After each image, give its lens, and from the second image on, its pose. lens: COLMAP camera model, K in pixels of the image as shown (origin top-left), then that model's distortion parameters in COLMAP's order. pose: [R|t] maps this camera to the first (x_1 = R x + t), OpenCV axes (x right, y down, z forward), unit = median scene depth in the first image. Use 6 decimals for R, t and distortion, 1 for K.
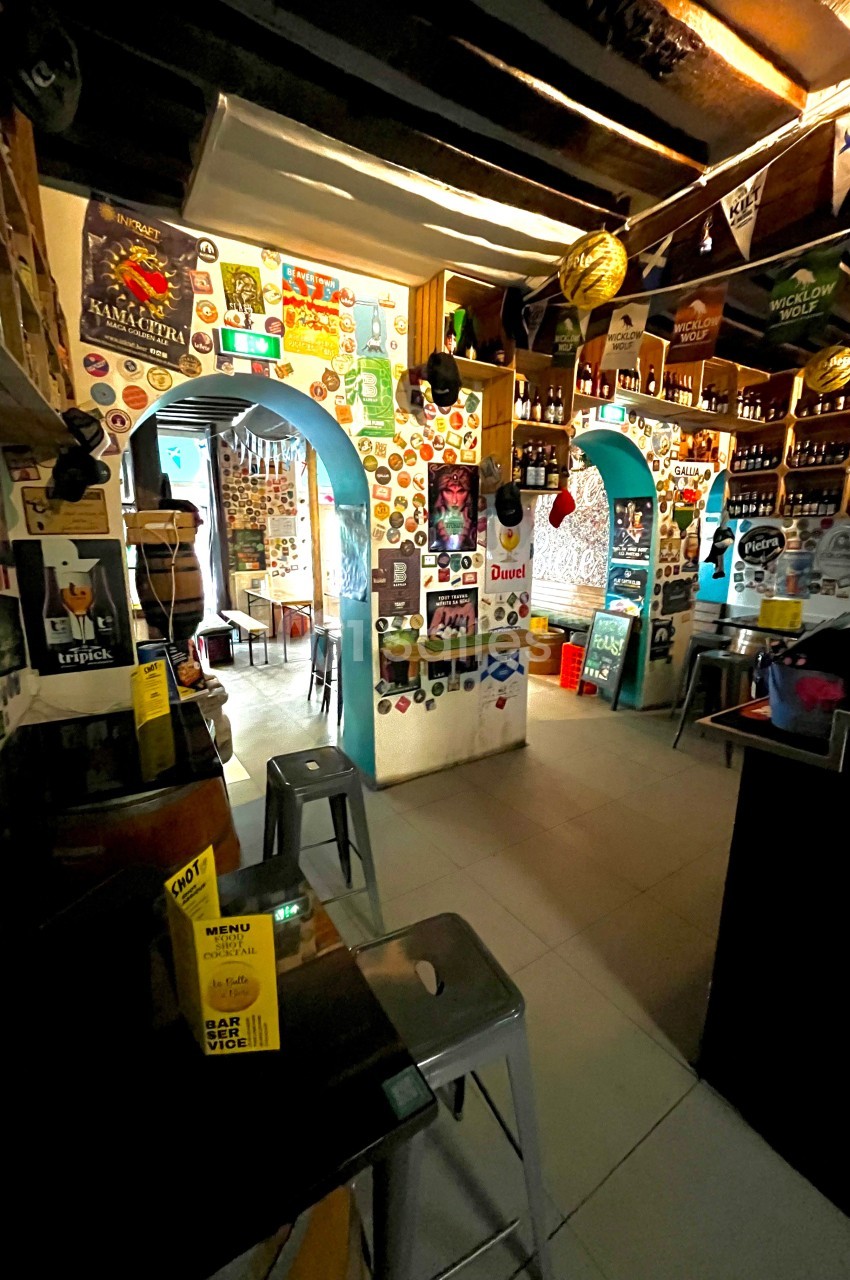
lens RADIAL K [[514.7, 0, 421.2], [0, 514.7, 638.7], [0, 0, 1]] dist [-0.001764, -0.000595]
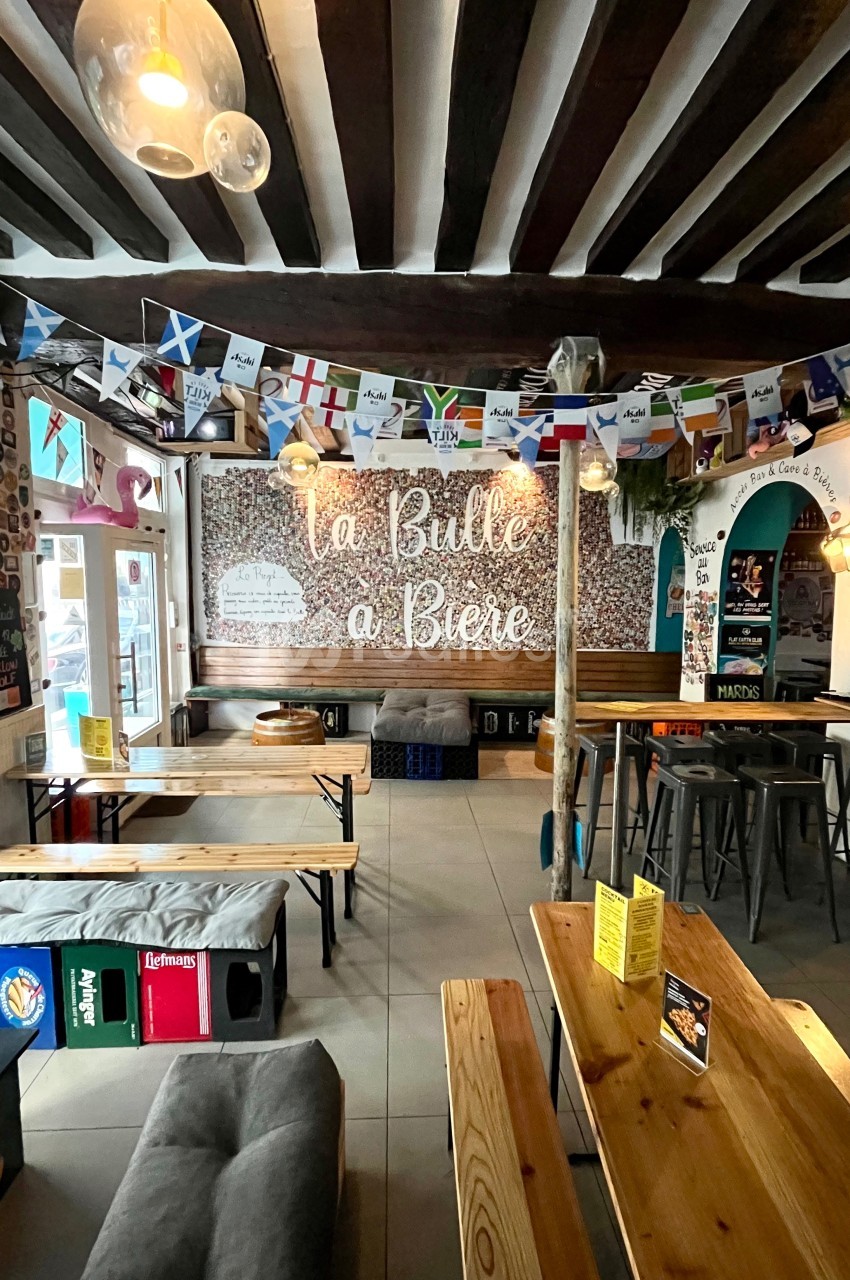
lens RADIAL K [[658.2, 0, 425.9], [0, 658.2, 636.2], [0, 0, 1]] dist [-0.001255, -0.000604]
pose [[0.494047, -0.082976, 0.865467, -0.950109], [0.178836, 0.983848, -0.007762, -0.222491], [-0.850844, 0.158612, 0.500906, 0.951364]]
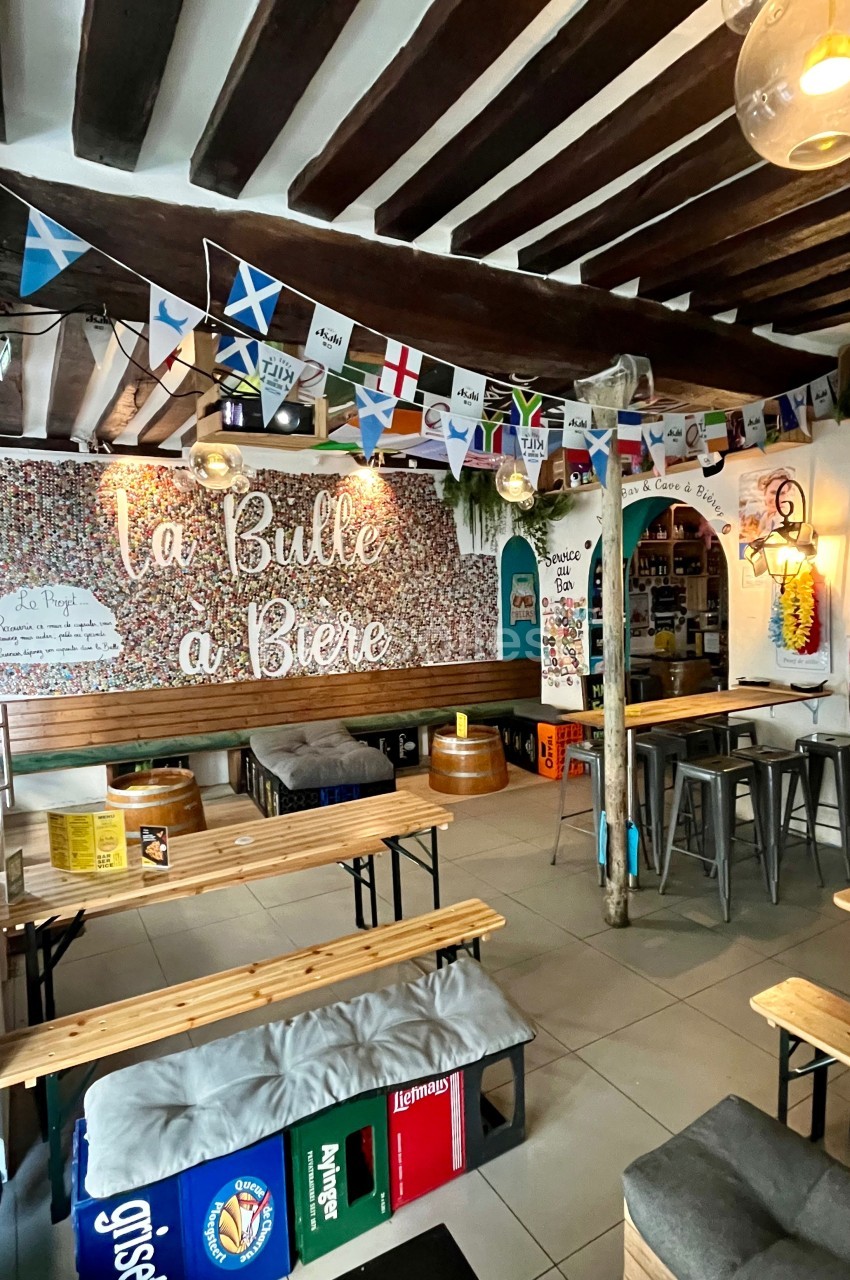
lens RADIAL K [[716.2, 0, 435.1], [0, 716.2, 635.6], [0, 0, 1]] dist [-0.003475, 0.002990]
pose [[0.029180, -0.080563, 0.996322, -1.043500], [0.238379, 0.968549, 0.071336, -0.316731], [-0.970734, 0.235421, 0.047467, 1.333501]]
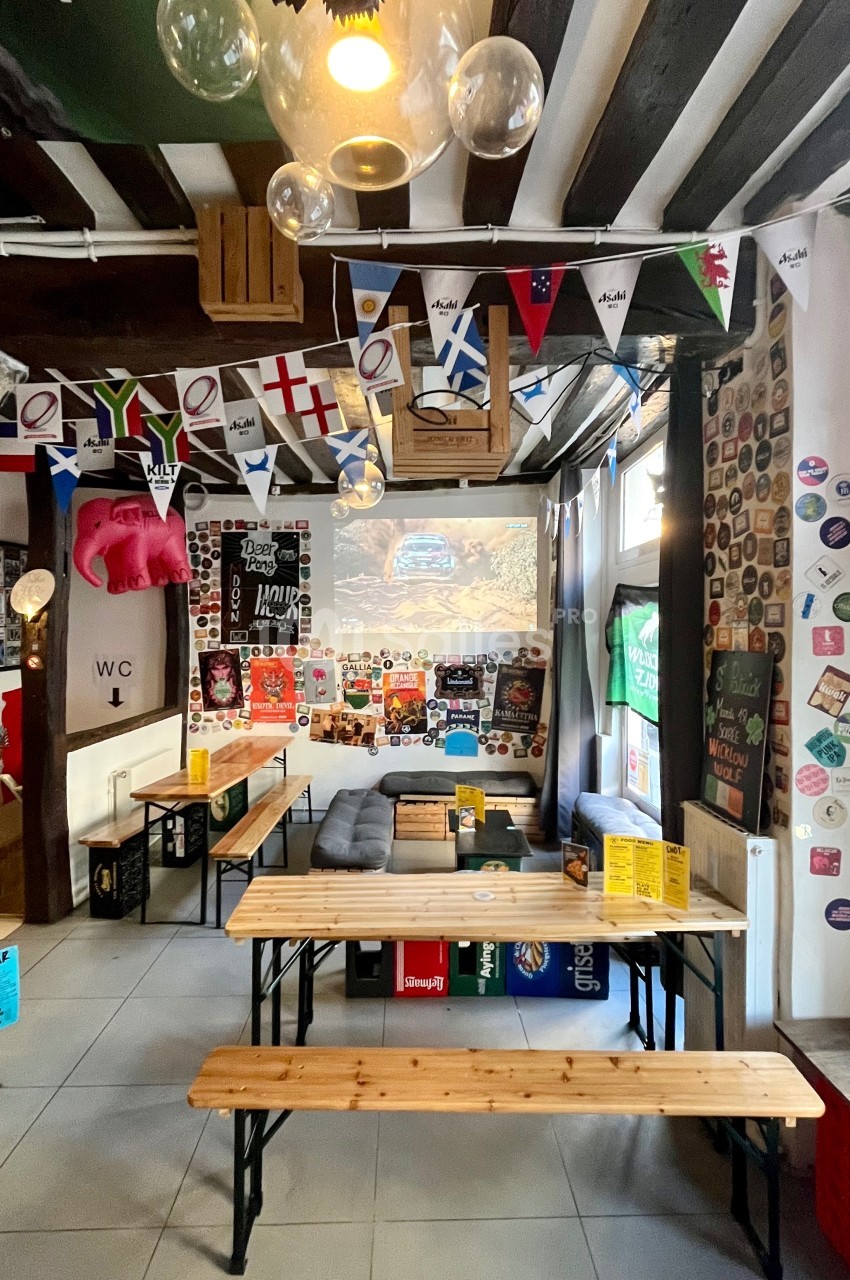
lens RADIAL K [[658.2, 0, 426.6], [0, 658.2, 639.1], [0, 0, 1]] dist [-0.001255, -0.000604]
pose [[-0.524907, 0.006914, -0.851132, 0.020154], [-0.180522, 0.976314, 0.119262, -0.387355], [0.831796, 0.216249, -0.511226, 1.748747]]
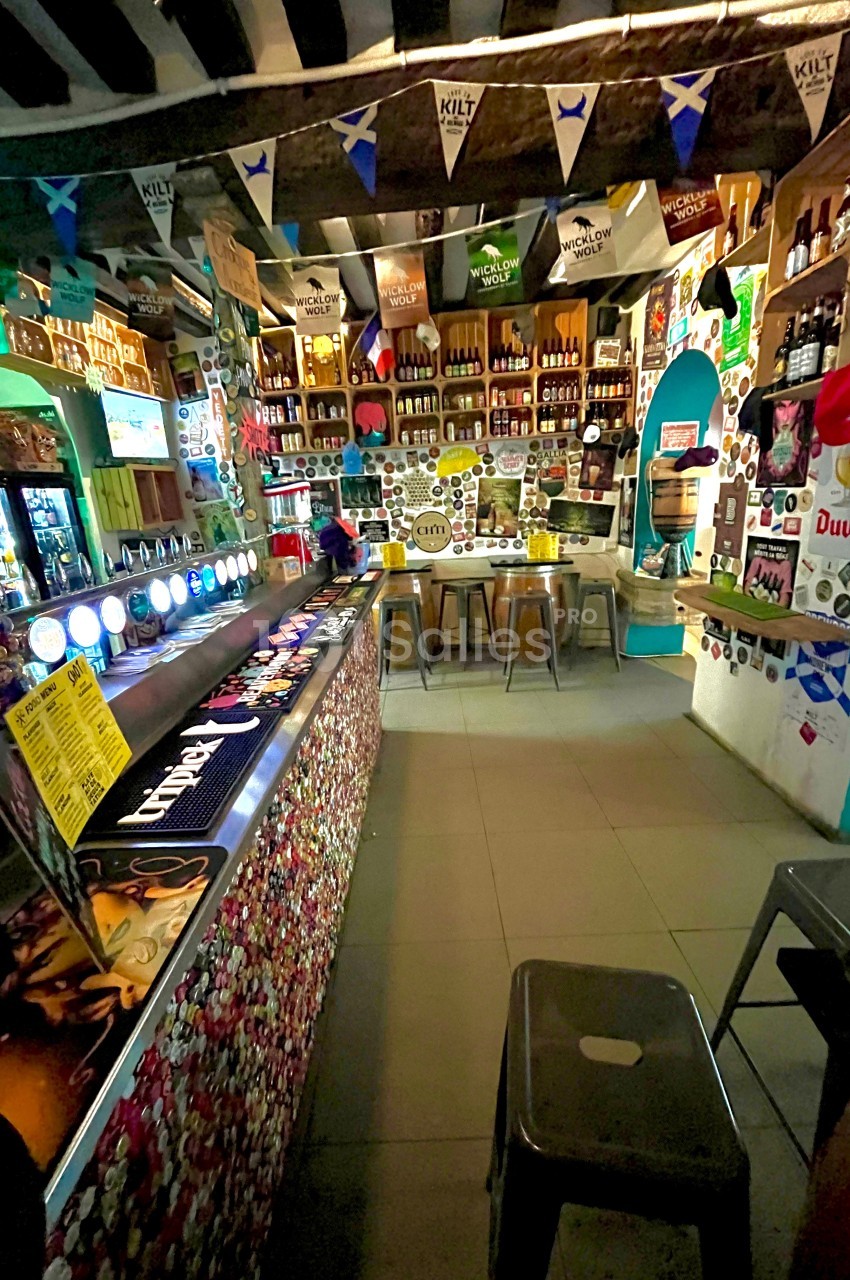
lens RADIAL K [[514.7, 0, 420.7], [0, 514.7, 638.9], [0, 0, 1]] dist [-0.001764, -0.000595]
pose [[-0.551847, 0.254211, -0.794255, 0.754086], [-0.123987, 0.916812, 0.379583, -0.138234], [0.824677, 0.307949, -0.474421, 0.736960]]
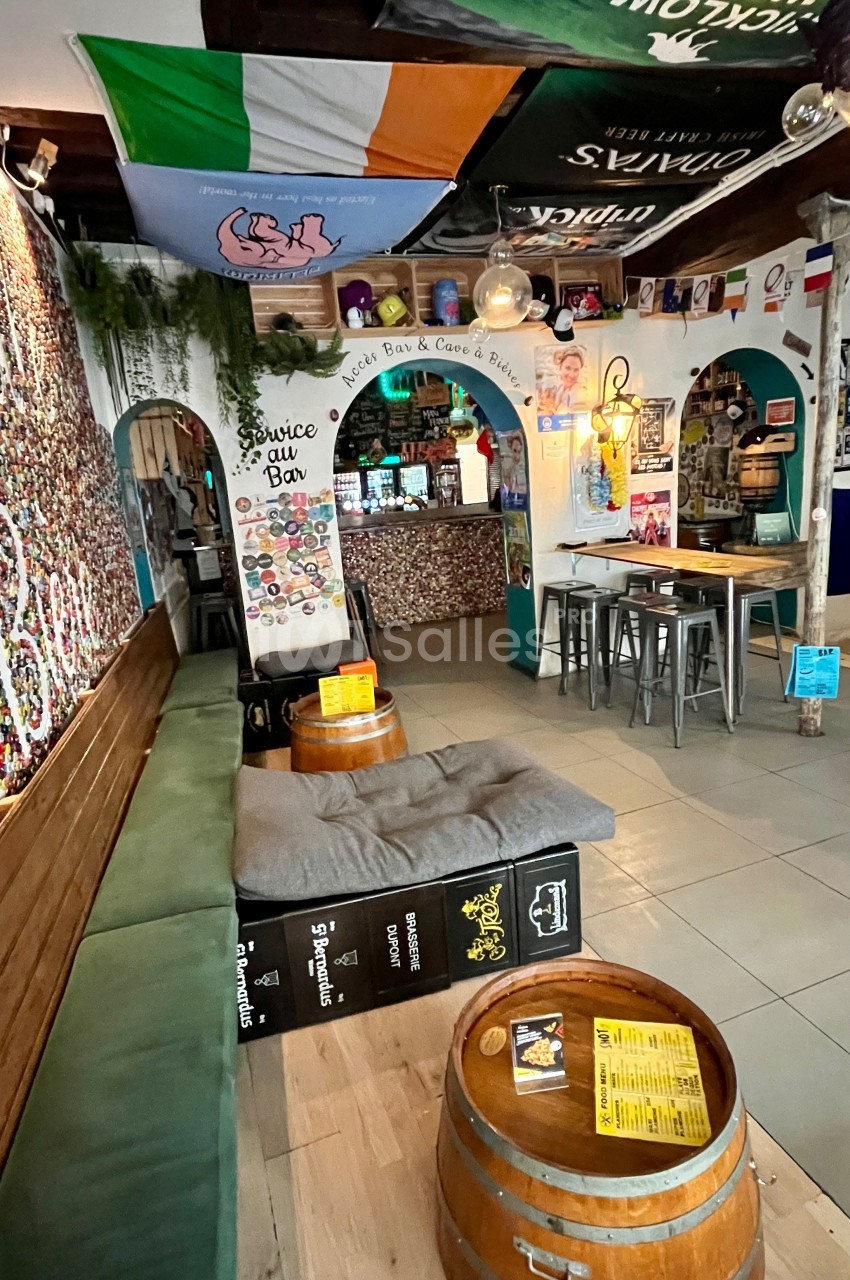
lens RADIAL K [[716.2, 0, 428.2], [0, 716.2, 636.8], [0, 0, 1]] dist [-0.003475, 0.002990]
pose [[-0.973610, 0.025297, 0.226813, 0.020574], [0.120565, 0.900848, 0.417057, -0.445652], [-0.193774, 0.433397, -0.880124, 2.096708]]
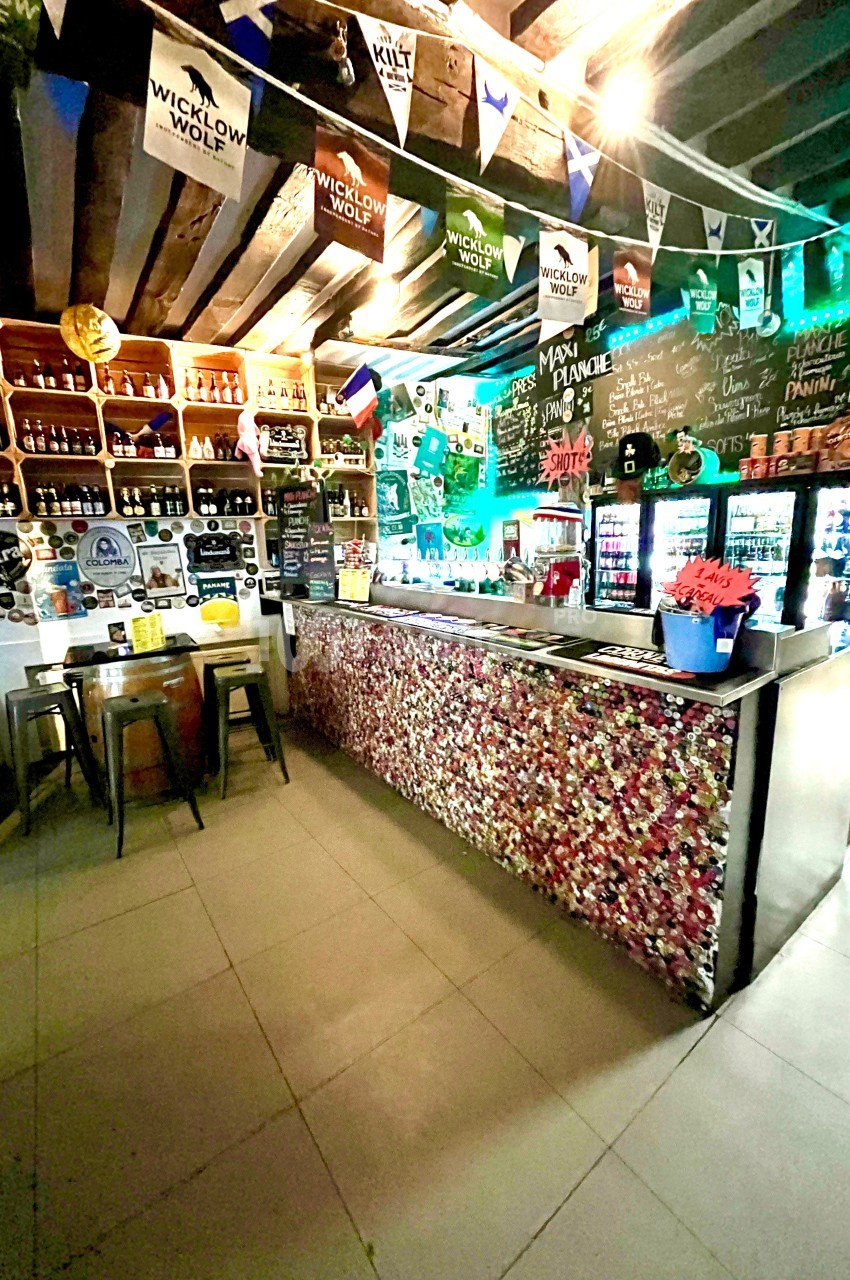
lens RADIAL K [[514.7, 0, 421.8], [0, 514.7, 641.4], [0, 0, 1]] dist [-0.001764, -0.000595]
pose [[-0.055017, -0.206349, 0.976930, -0.108826], [0.243230, 0.946169, 0.213549, -0.086060], [-0.968407, 0.249368, -0.001865, 0.489617]]
